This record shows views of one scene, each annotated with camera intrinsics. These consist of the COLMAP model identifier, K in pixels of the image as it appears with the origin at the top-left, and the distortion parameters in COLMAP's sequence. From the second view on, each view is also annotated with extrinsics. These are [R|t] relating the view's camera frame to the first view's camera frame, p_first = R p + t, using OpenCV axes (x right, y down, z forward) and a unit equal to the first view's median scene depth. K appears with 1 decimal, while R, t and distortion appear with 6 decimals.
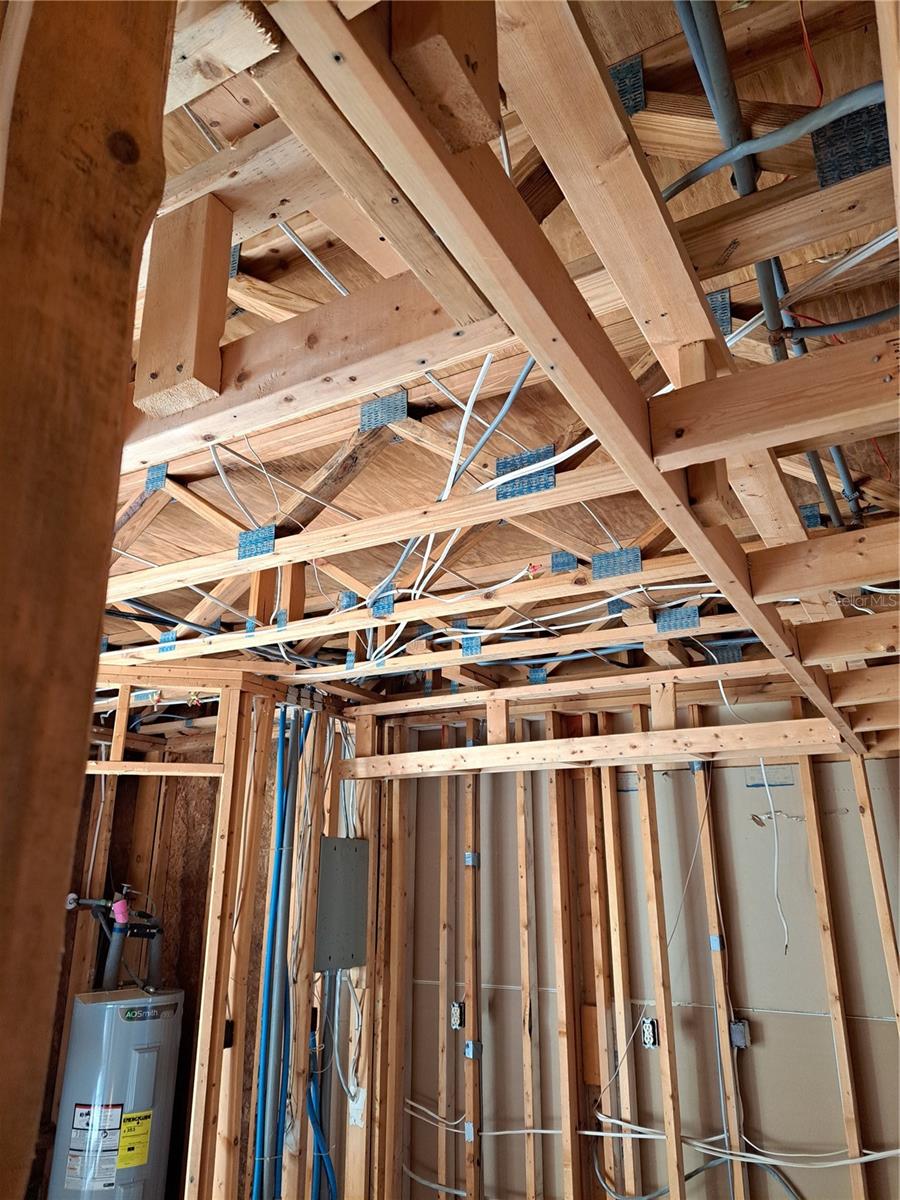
lens RADIAL K [[863.6, 0, 450.0], [0, 863.6, 600.0], [0, 0, 1]] dist [0.083421, -0.090286]
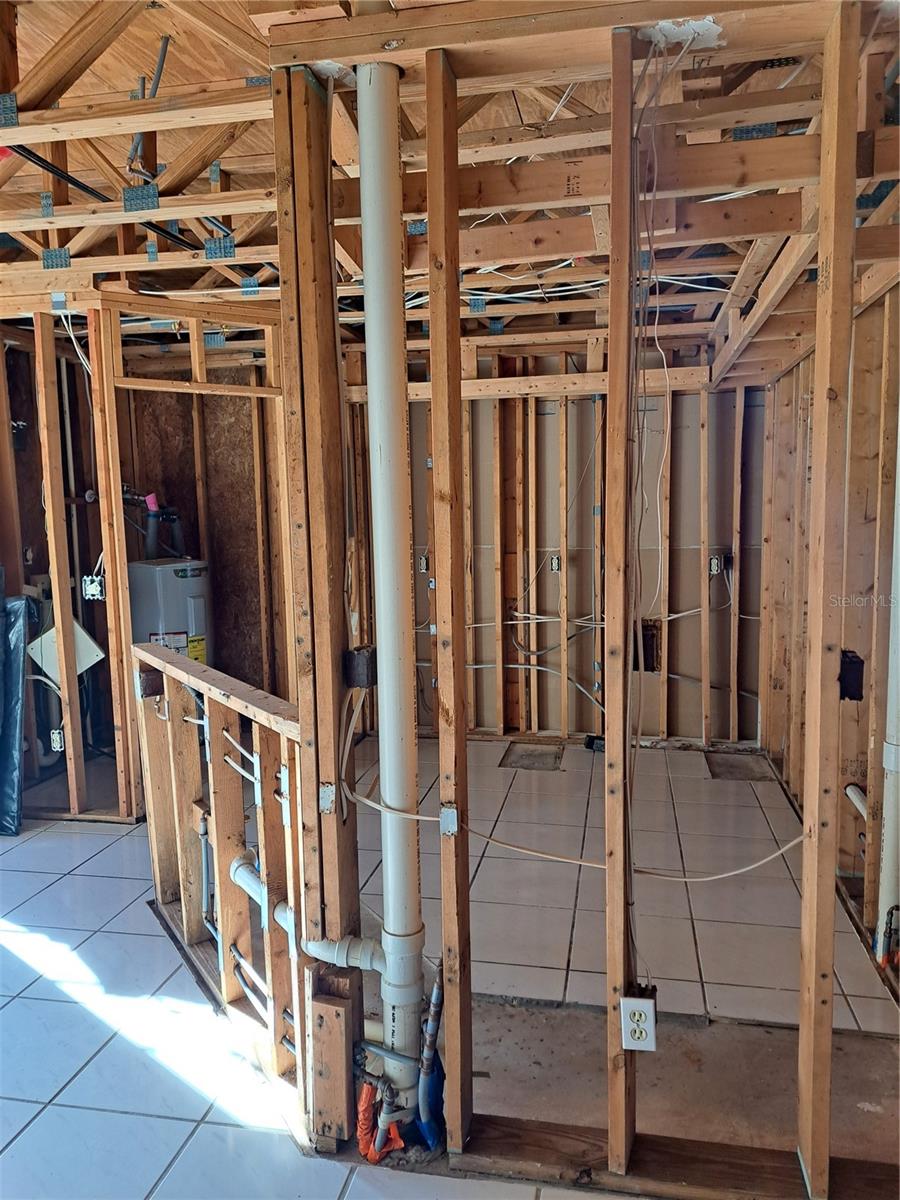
lens RADIAL K [[863.6, 0, 450.0], [0, 863.6, 600.0], [0, 0, 1]] dist [0.083421, -0.090286]
pose [[0.942574, -0.055629, 0.329332, -0.426800], [-0.084714, 0.913969, 0.396842, -0.053642], [-0.323076, -0.401952, 0.856771, -0.290458]]
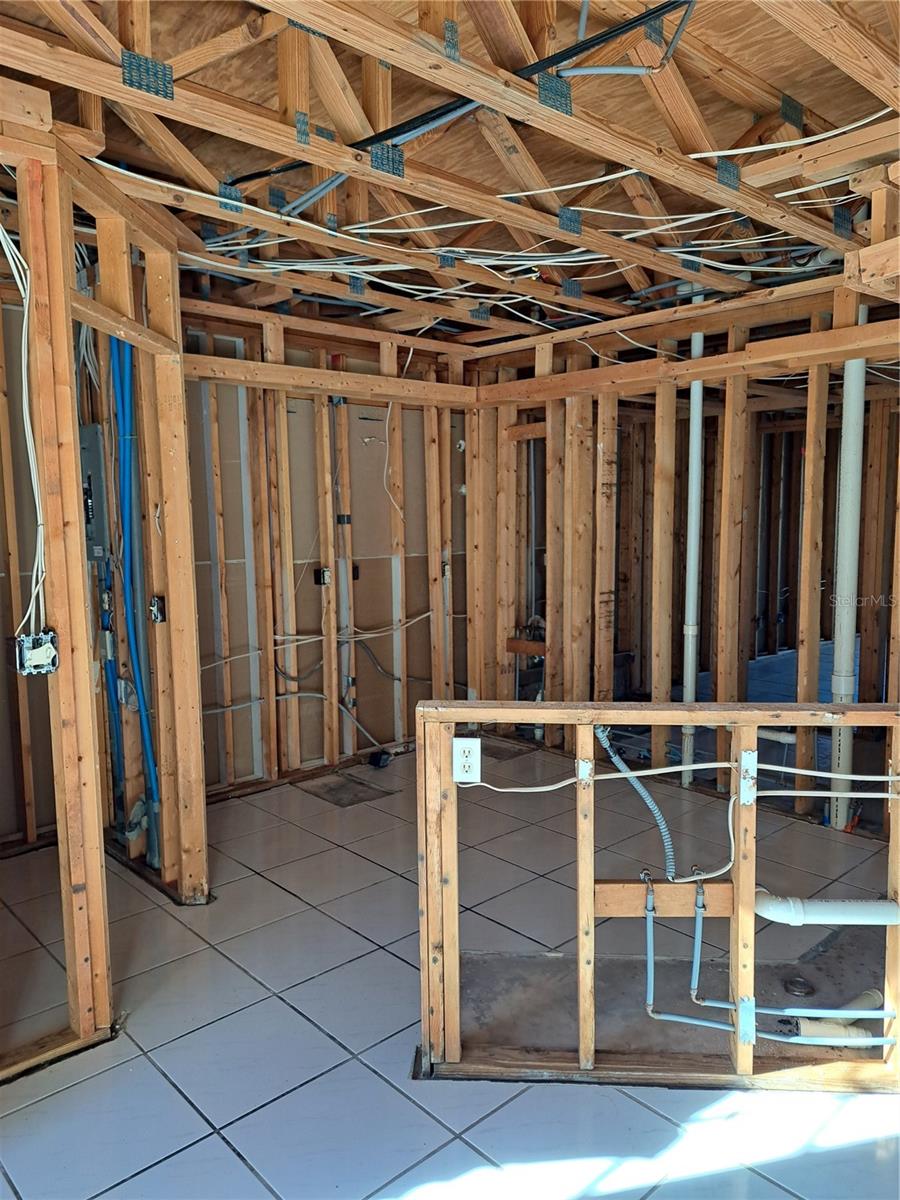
lens RADIAL K [[863.6, 0, 450.0], [0, 863.6, 600.0], [0, 0, 1]] dist [0.083421, -0.090286]
pose [[0.292555, -0.108825, 0.950036, -0.991844], [-0.274207, 0.942233, 0.192371, 0.171540], [-0.916090, -0.316786, 0.245815, 0.396414]]
